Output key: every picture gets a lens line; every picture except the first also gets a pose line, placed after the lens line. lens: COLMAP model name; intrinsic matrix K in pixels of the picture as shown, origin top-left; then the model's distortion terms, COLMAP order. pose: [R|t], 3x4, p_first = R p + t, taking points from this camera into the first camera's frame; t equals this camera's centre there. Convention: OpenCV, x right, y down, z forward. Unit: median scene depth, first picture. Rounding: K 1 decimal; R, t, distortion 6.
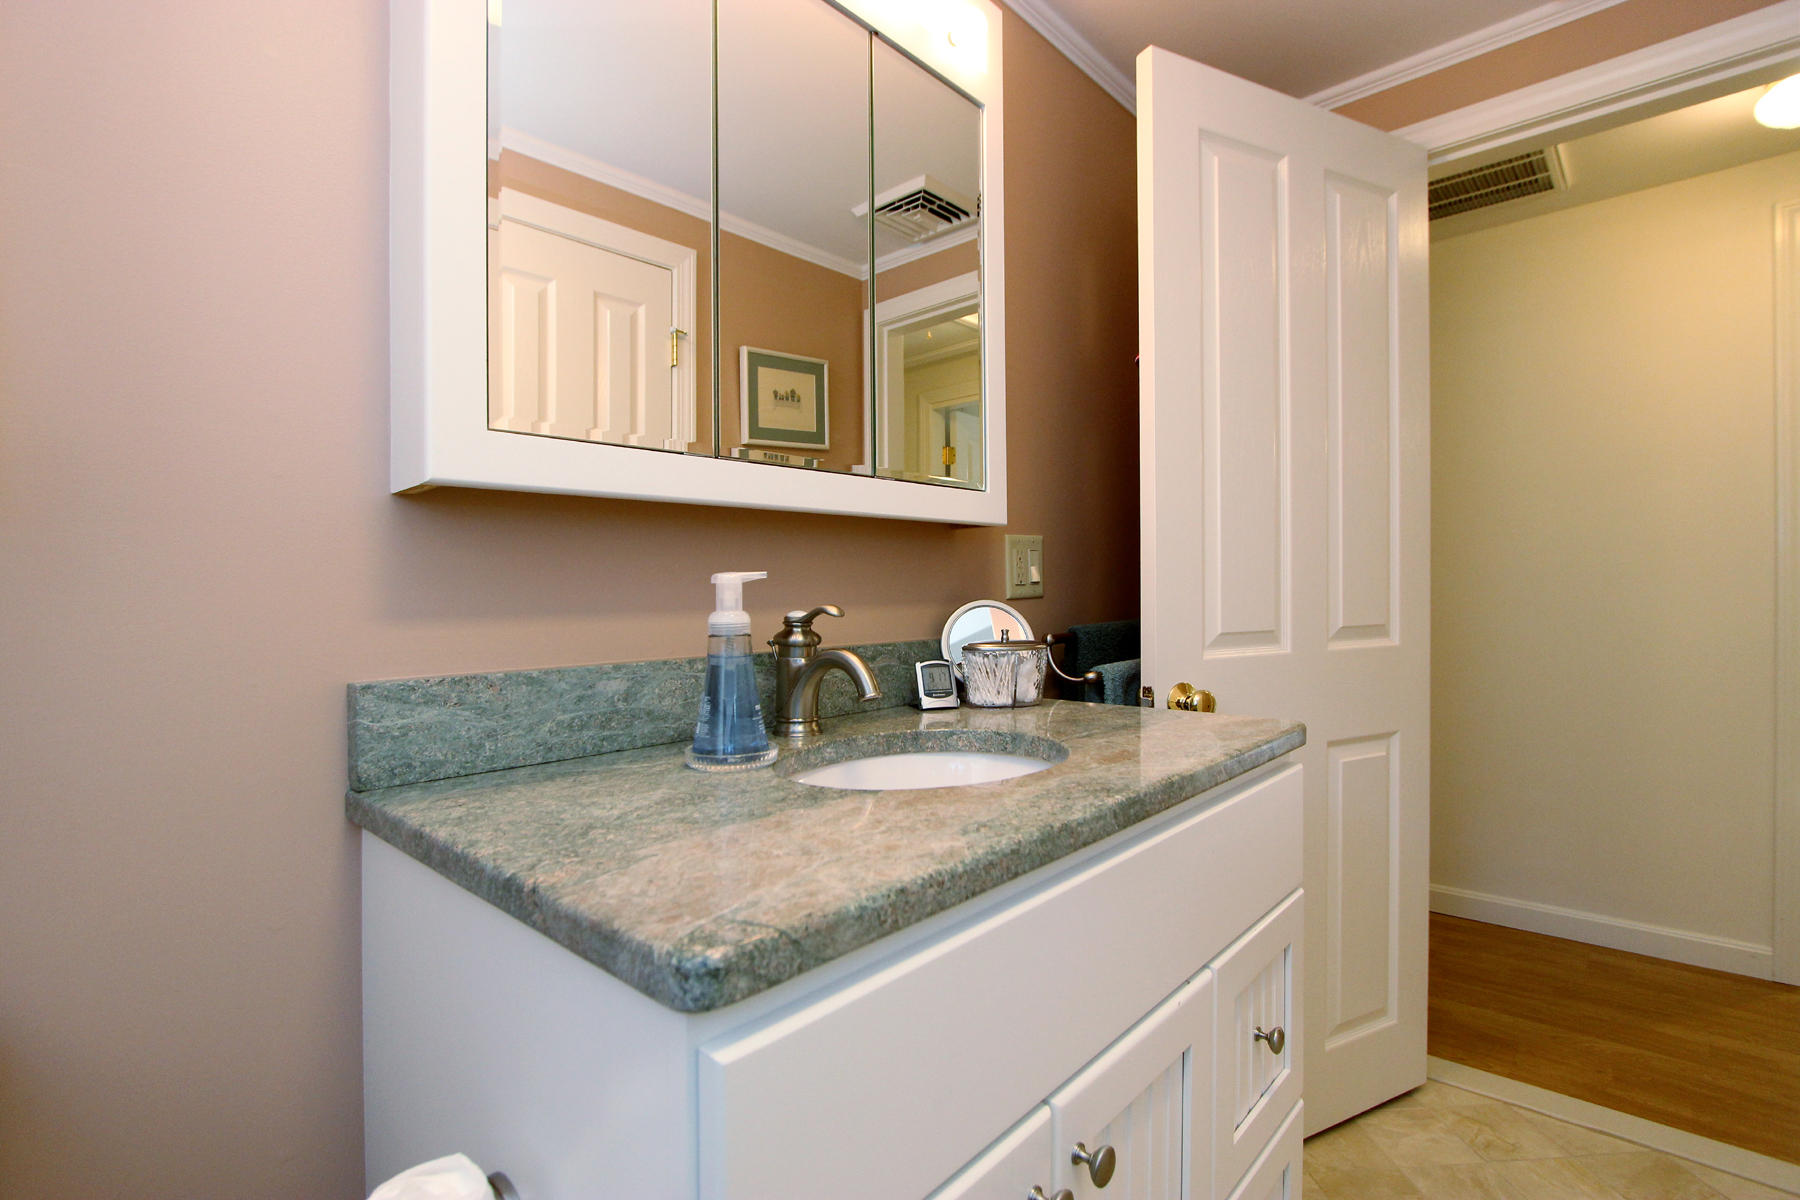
lens RADIAL K [[837.5, 0, 896.5], [0, 837.5, 604.4], [0, 0, 1]] dist [-0.015379, 0.000200]
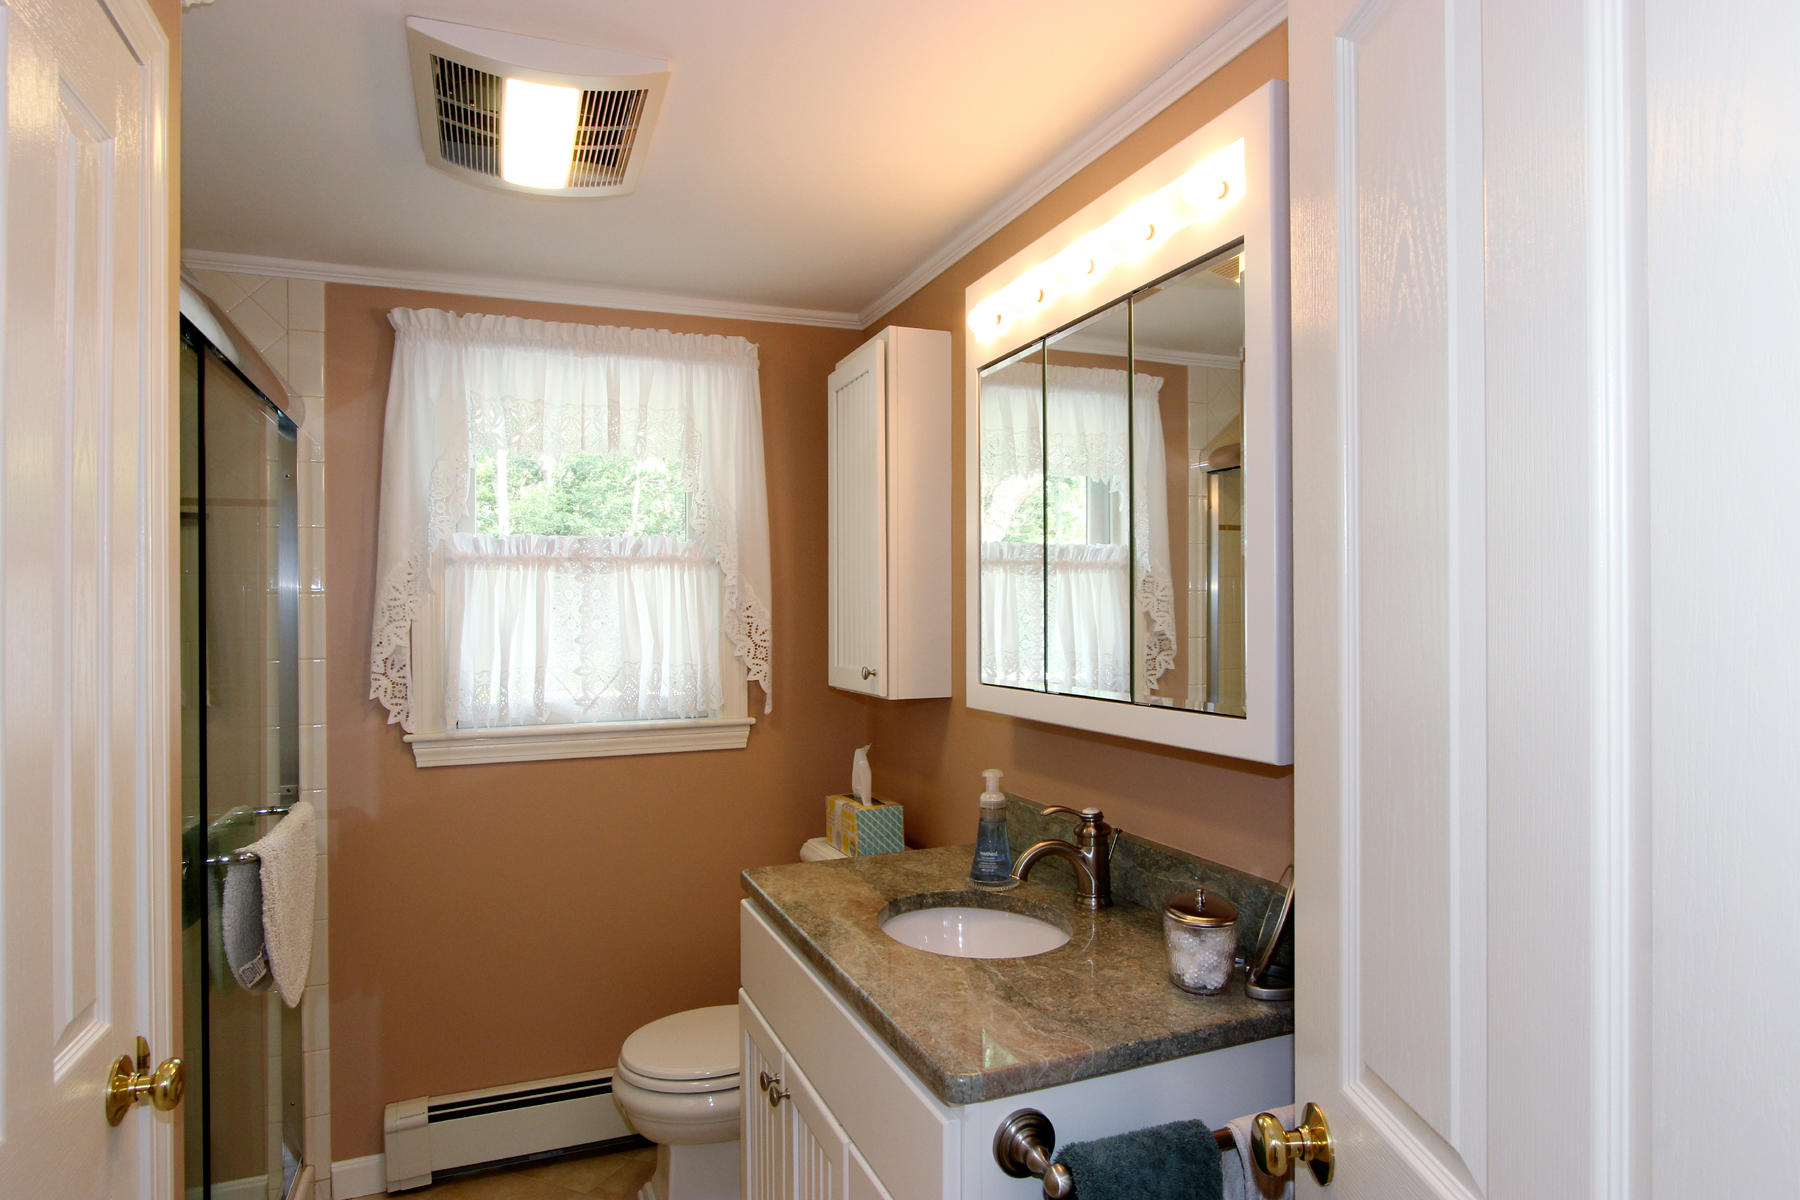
lens RADIAL K [[1070.2, 0, 910.6], [0, 1070.2, 619.0], [0, 0, 1]] dist [-0.005573, -0.000669]
pose [[-0.427073, 0.046007, -0.903046, 1.851519], [0.017263, 0.998938, 0.042728, -0.453818], [0.904052, 0.002659, -0.427413, 1.818039]]
